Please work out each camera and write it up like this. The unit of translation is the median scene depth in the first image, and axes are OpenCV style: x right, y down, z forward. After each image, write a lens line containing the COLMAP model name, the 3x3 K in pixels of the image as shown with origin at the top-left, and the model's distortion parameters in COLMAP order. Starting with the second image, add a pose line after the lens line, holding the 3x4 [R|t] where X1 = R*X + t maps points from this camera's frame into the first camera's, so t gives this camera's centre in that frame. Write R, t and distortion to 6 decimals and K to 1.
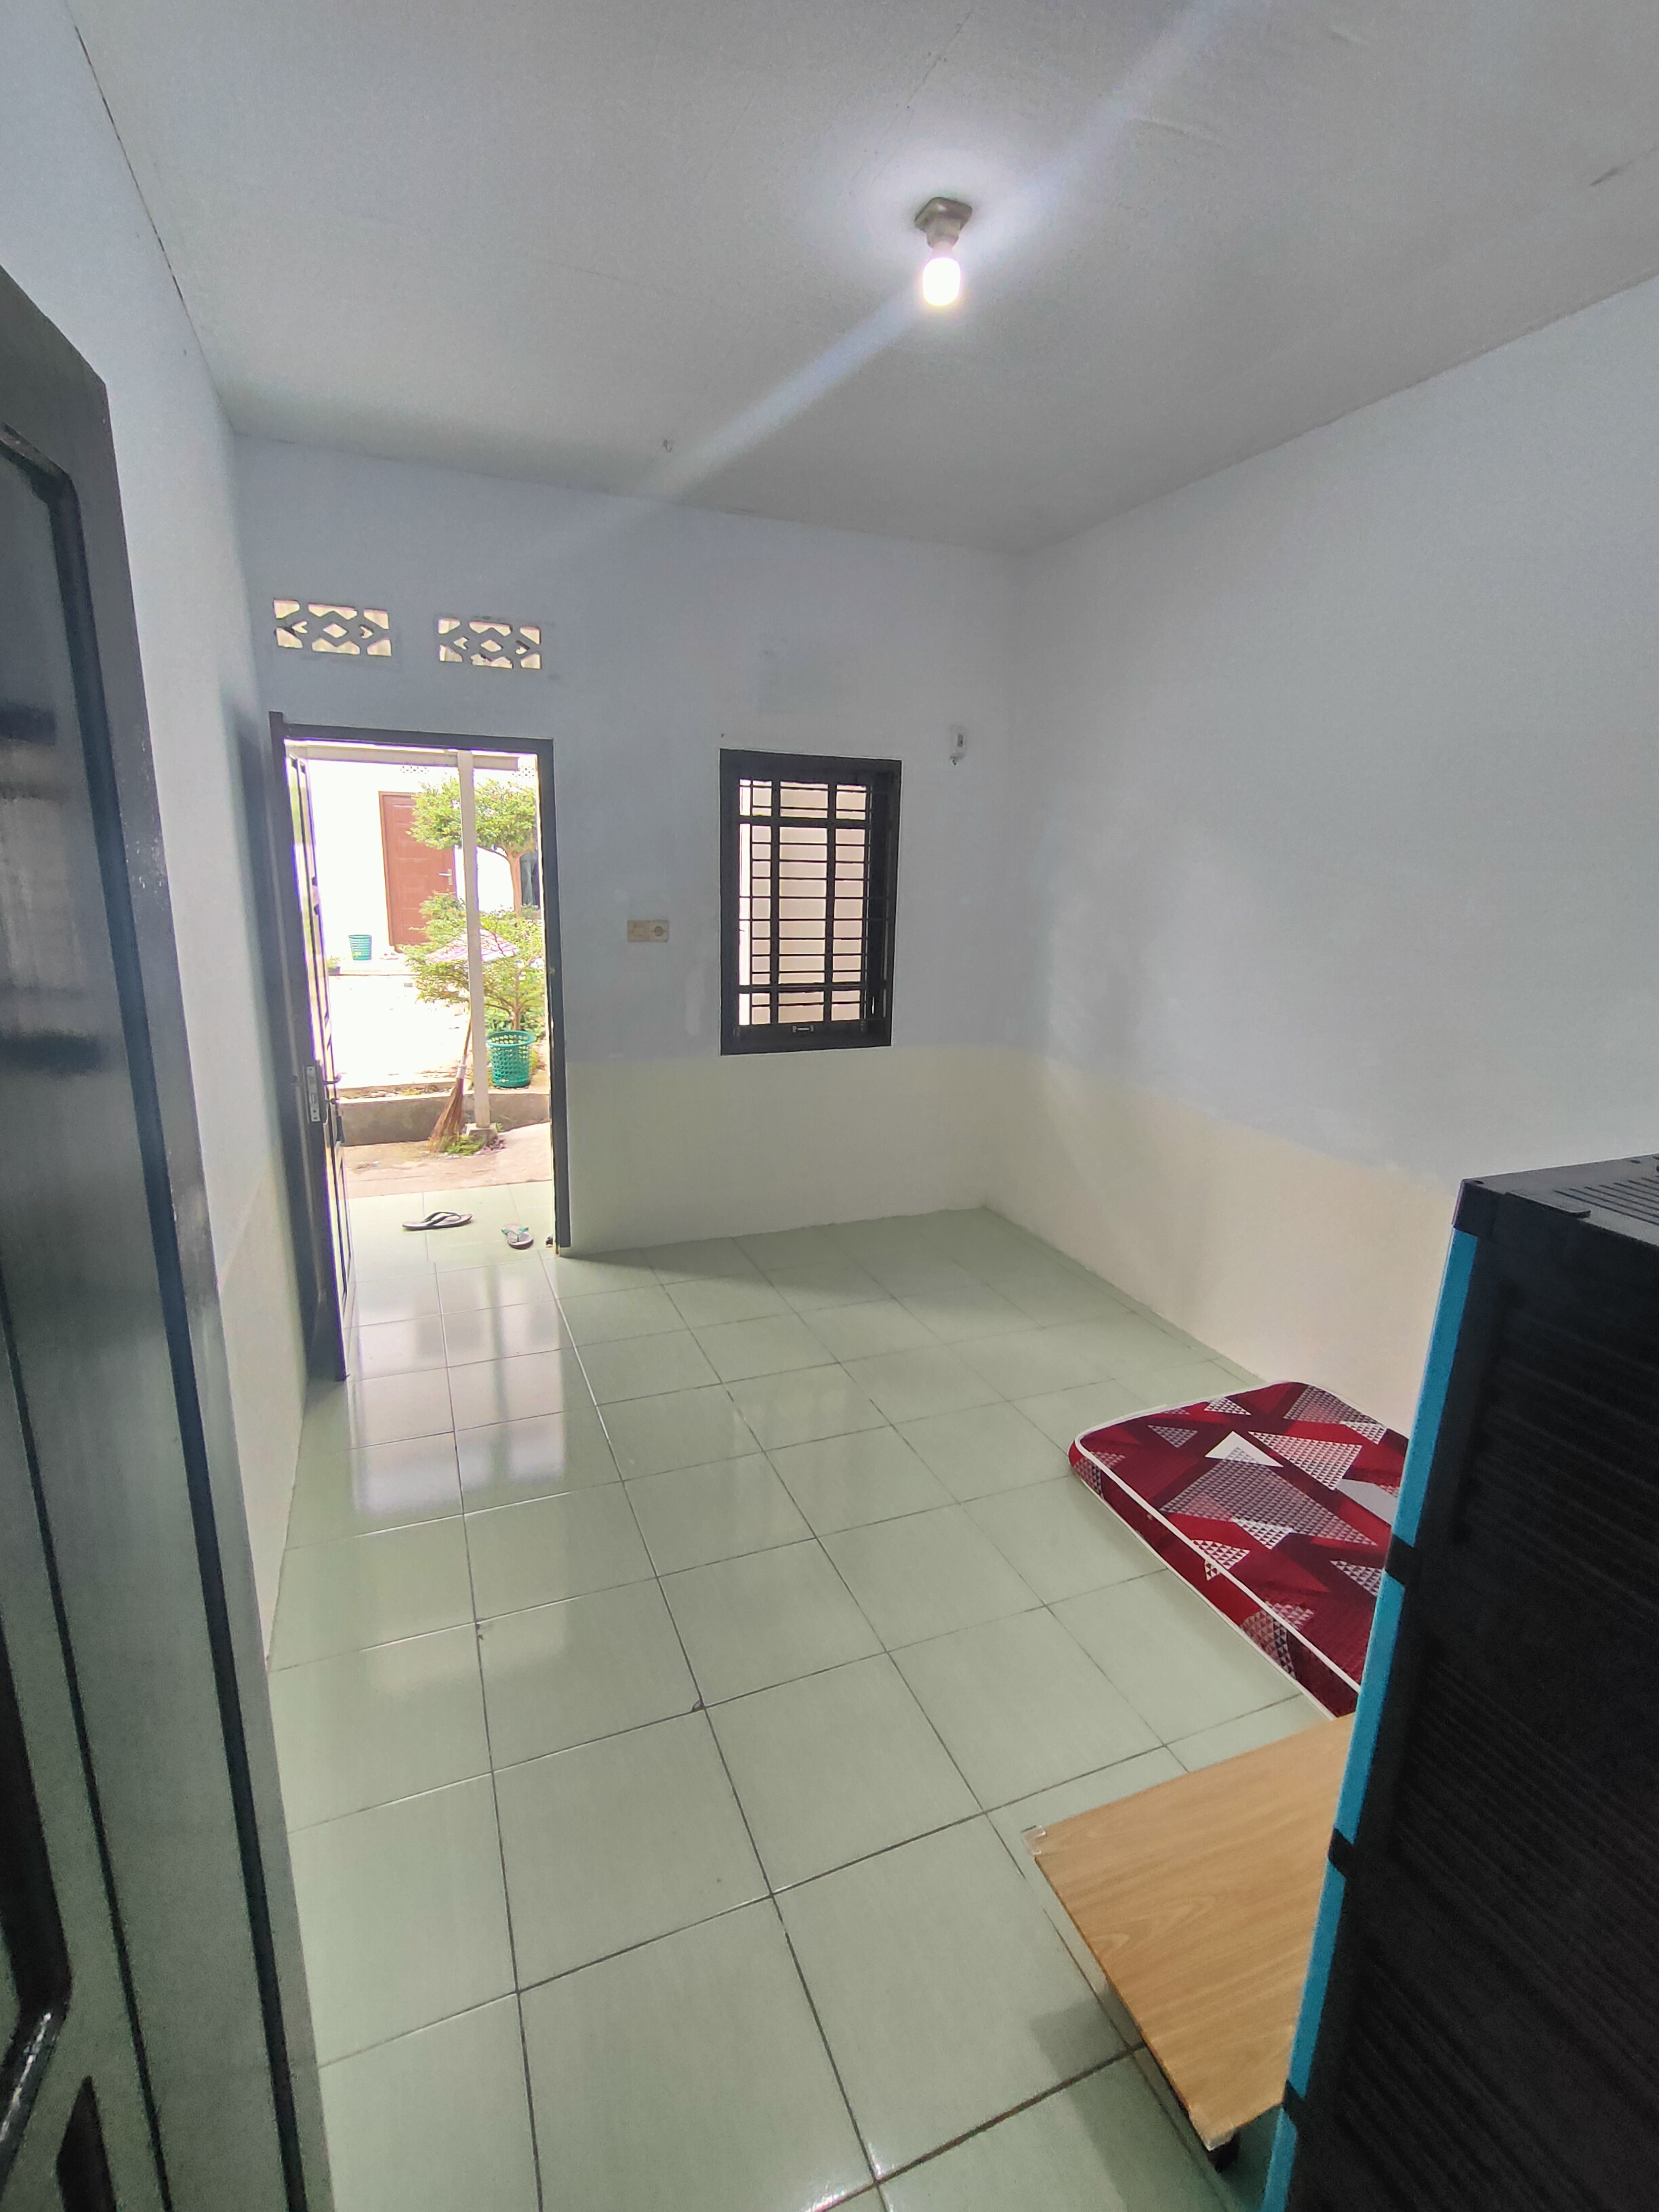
lens RADIAL K [[1019.3, 0, 824.1], [0, 1019.3, 1108.1], [0, 0, 1]] dist [-0.002372, -0.000212]
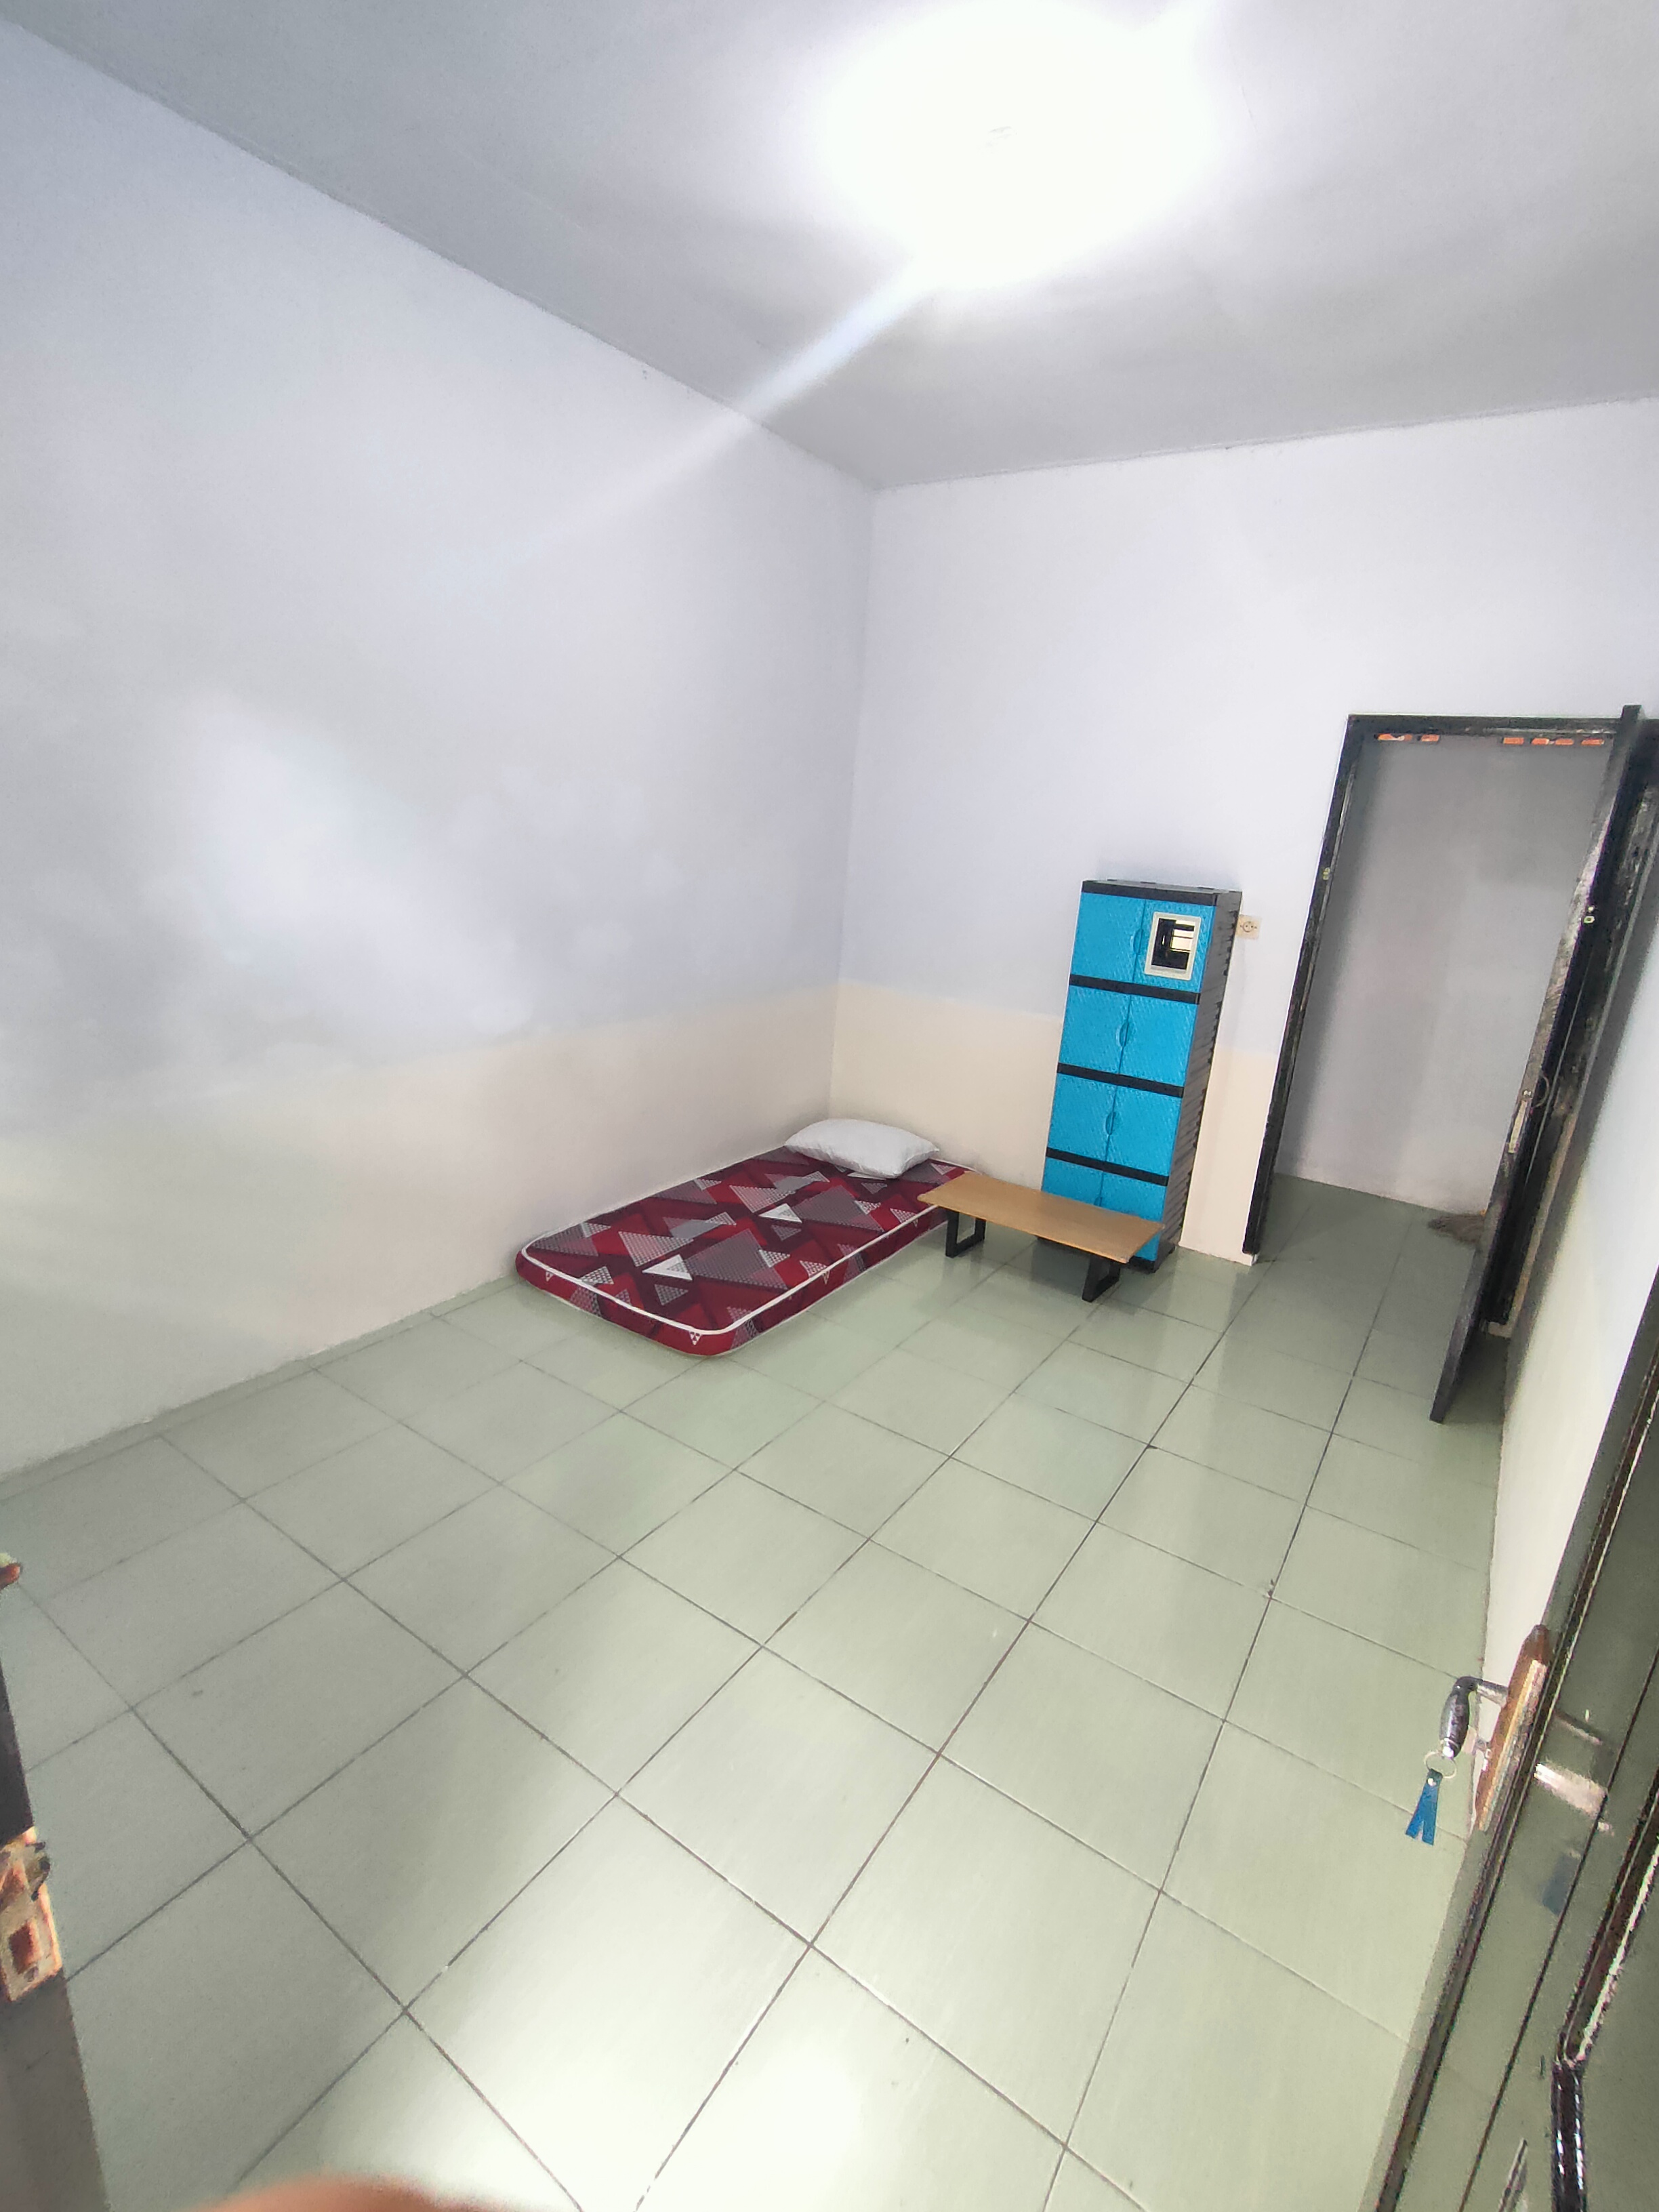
lens RADIAL K [[1019.3, 0, 824.0], [0, 1019.3, 1099.7], [0, 0, 1]] dist [-0.002372, -0.000212]
pose [[-0.537904, -0.306113, 0.785464, -0.667867], [0.118792, 0.894921, 0.430122, -0.398576], [-0.834594, 0.324671, -0.445018, 1.443638]]
